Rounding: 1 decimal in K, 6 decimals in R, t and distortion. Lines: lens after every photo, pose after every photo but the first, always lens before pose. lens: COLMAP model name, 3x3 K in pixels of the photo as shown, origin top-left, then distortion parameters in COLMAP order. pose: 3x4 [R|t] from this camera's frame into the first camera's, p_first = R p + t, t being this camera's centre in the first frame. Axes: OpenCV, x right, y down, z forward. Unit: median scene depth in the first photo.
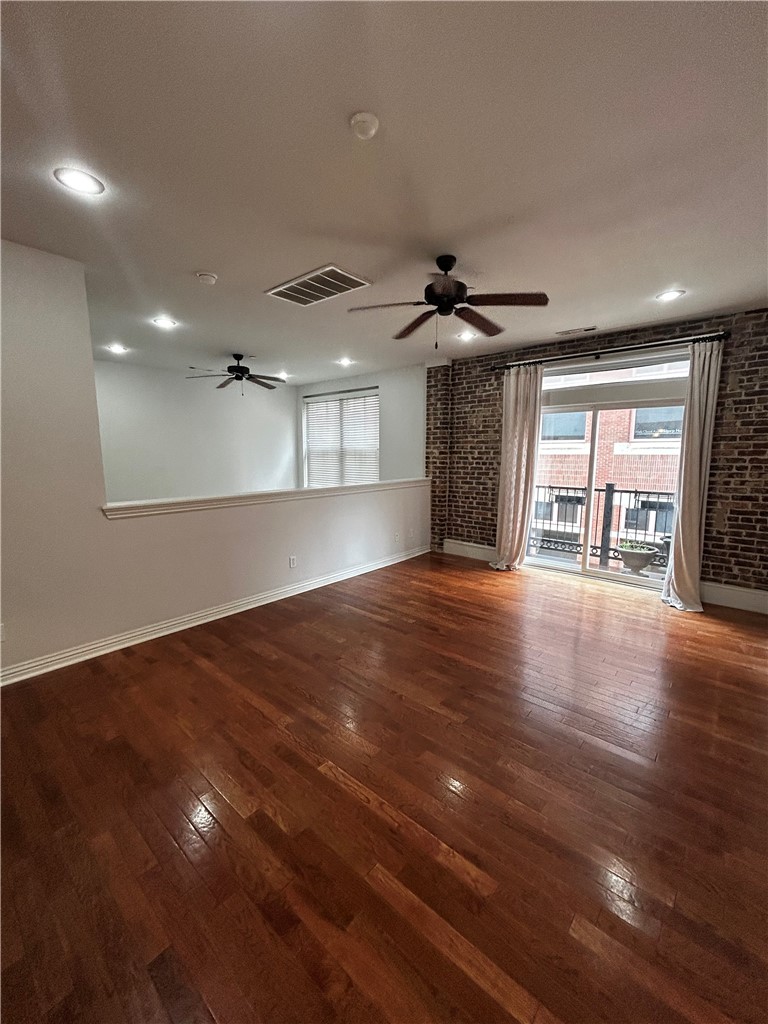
lens RADIAL K [[414.0, 0, 383.1], [0, 414.0, 512.1], [0, 0, 1]] dist [0.002249, 0.000120]
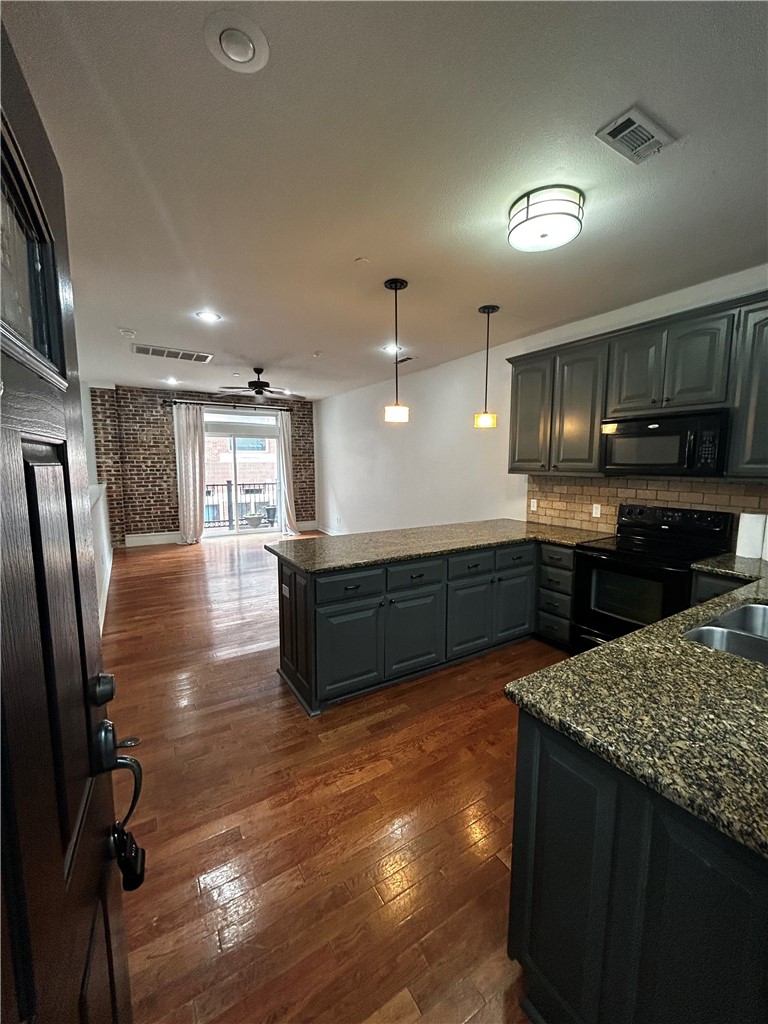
lens RADIAL K [[414.0, 0, 384.1], [0, 414.0, 512.0], [0, 0, 1]] dist [0.002249, 0.000120]
pose [[0.300033, -0.117457, 0.946670, -0.777883], [0.138474, 0.987242, 0.078603, 0.009047], [-0.943825, 0.107506, 0.312470, -0.073238]]
